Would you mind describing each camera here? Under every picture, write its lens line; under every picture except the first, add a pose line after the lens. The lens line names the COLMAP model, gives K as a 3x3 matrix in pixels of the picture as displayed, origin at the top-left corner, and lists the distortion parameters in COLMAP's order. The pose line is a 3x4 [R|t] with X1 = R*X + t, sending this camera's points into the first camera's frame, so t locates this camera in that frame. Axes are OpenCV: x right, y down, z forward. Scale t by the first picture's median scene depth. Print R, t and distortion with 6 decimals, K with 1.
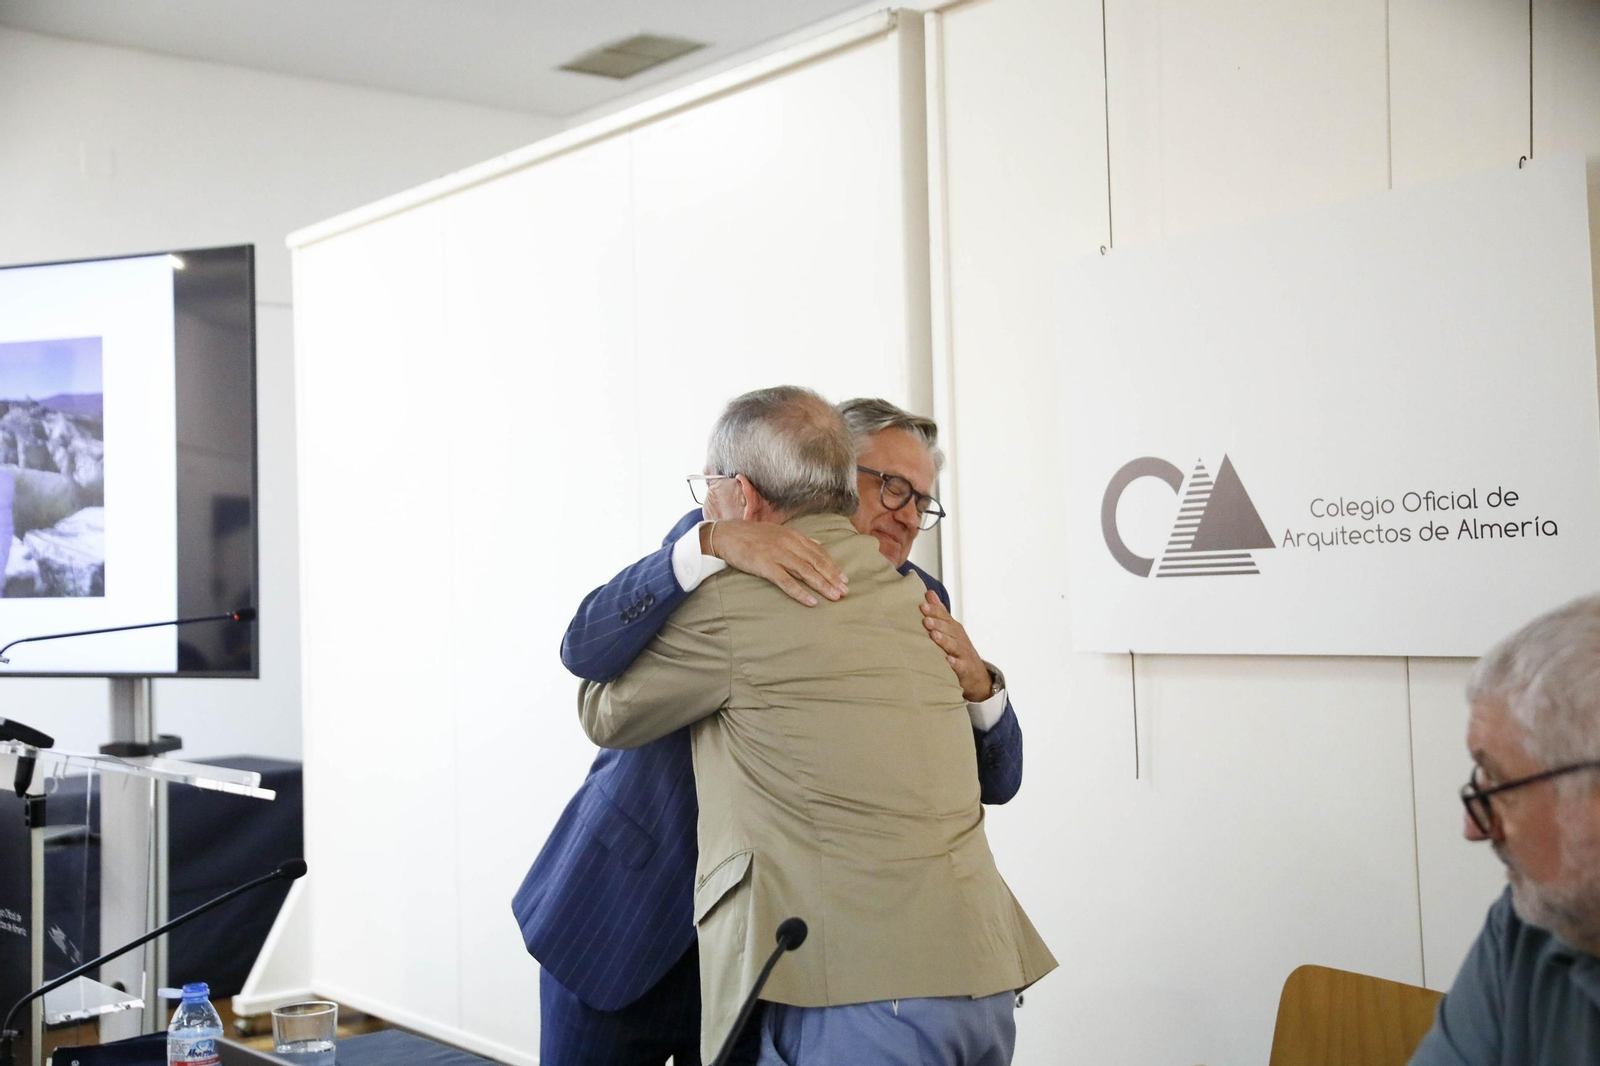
lens RADIAL K [[2053.3, 0, 800.0], [0, 2053.3, 533.0], [0, 0, 1]] dist [0.128142, 0.100725]
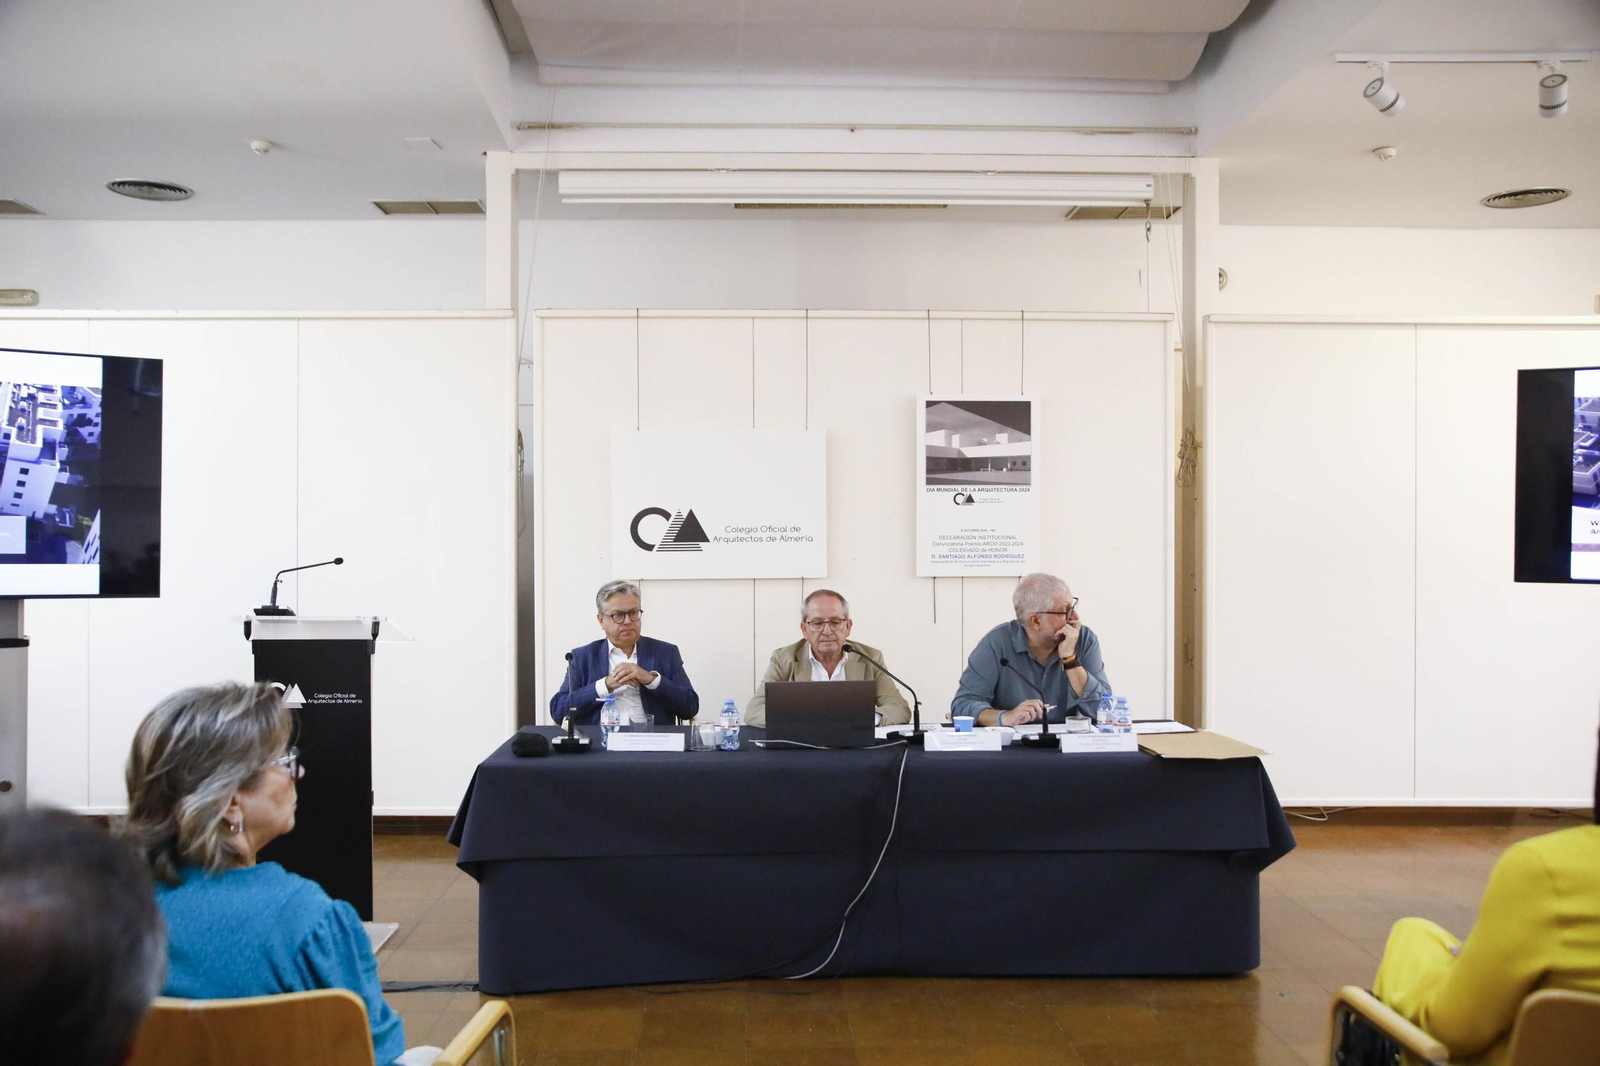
lens RADIAL K [[1310.8, 0, 800.0], [0, 1310.8, 533.0], [0, 0, 1]] dist [-0.043241, 0.001519]
pose [[0.575847, 0.029160, 0.817038, -1.115168], [-0.034331, 0.999345, -0.011470, 0.010251], [-0.816837, -0.021445, 0.576470, -0.155279]]
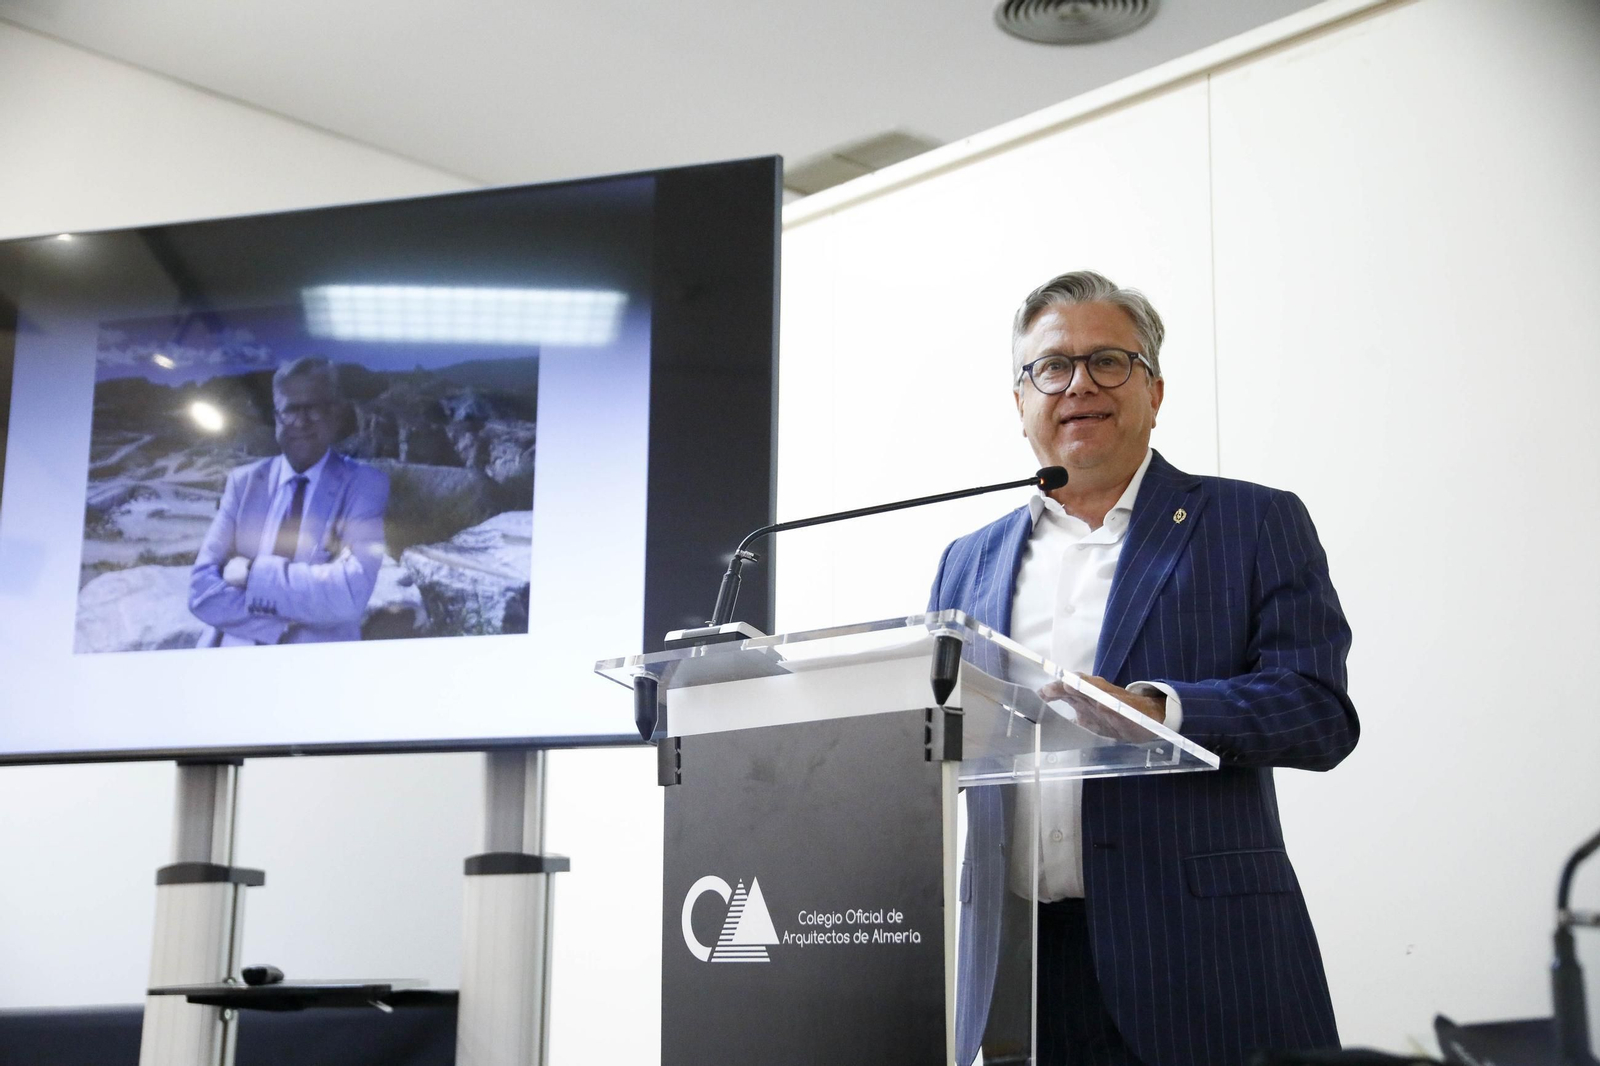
lens RADIAL K [[2161.1, 0, 800.0], [0, 2161.1, 533.0], [0, 0, 1]] dist [0.164757, 0.003308]
pose [[0.992242, 0.050418, 0.113635, -0.433239], [-0.029258, 0.983101, -0.180713, 0.171344], [-0.120826, 0.175986, 0.976949, 0.335279]]
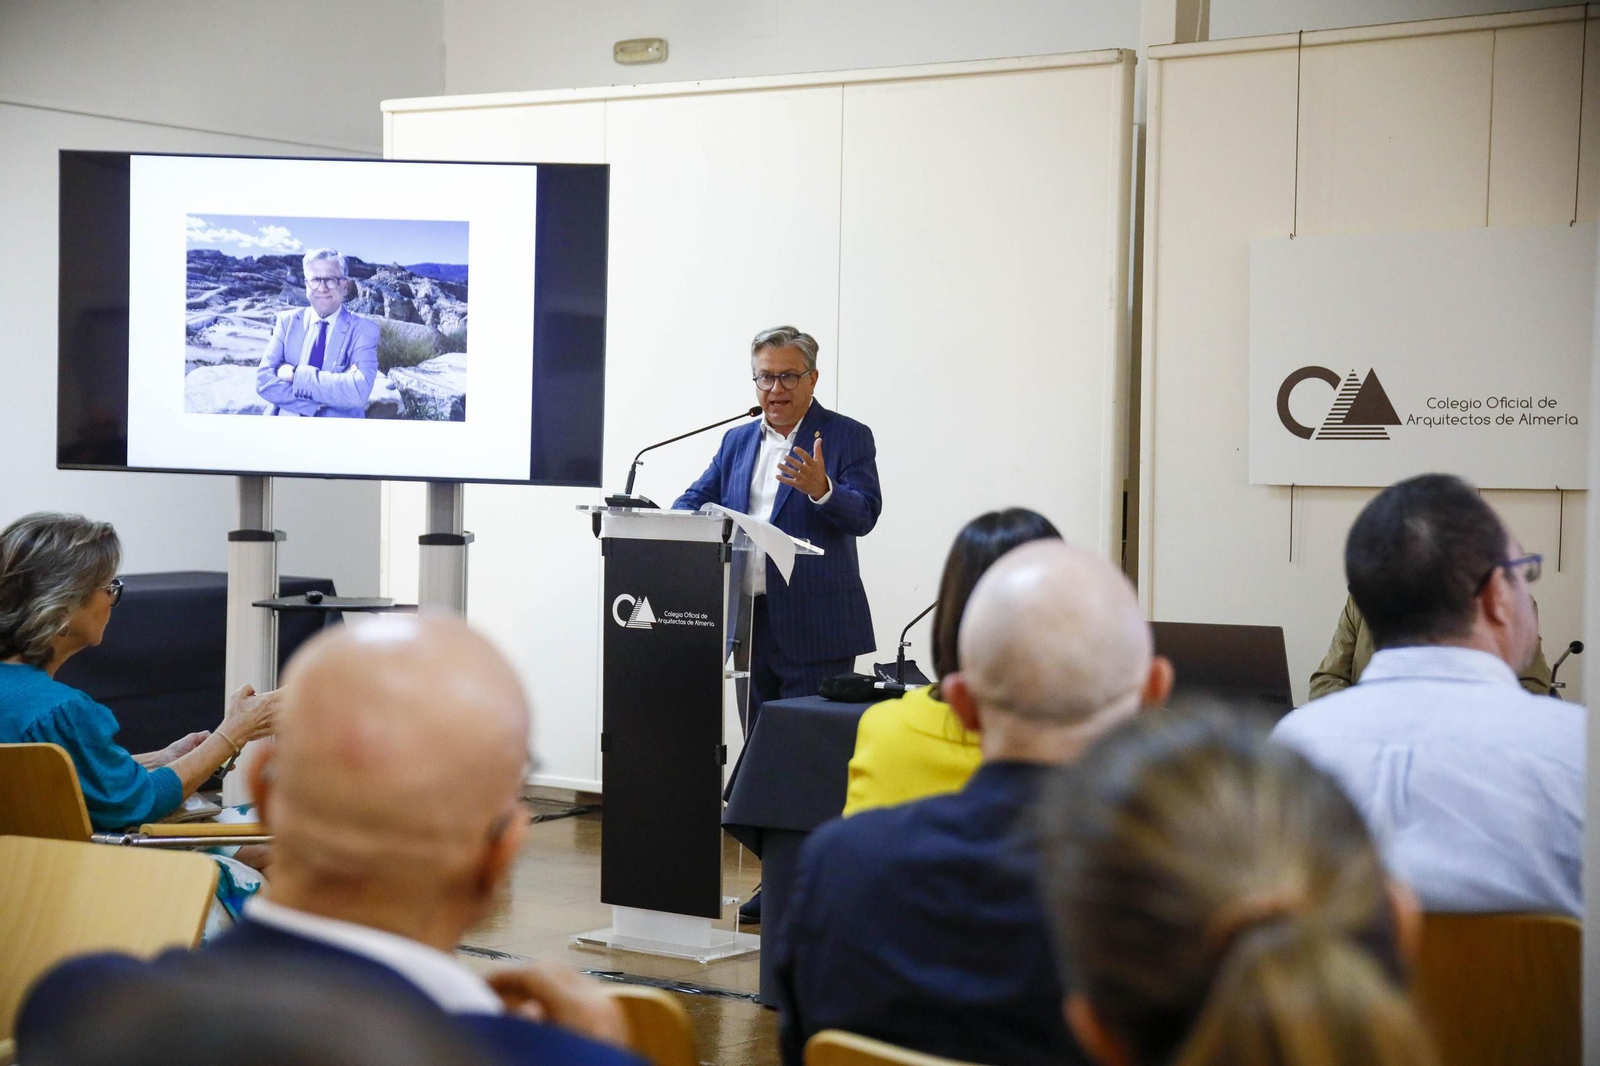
lens RADIAL K [[3019.8, 0, 800.0], [0, 3019.8, 533.0], [0, 0, 1]] dist [0.319755, 0.213105]
pose [[0.957339, 0.031329, 0.287265, -0.900534], [-0.047321, 0.997682, 0.048895, -0.003463], [-0.285067, -0.060403, 0.956602, -1.193301]]
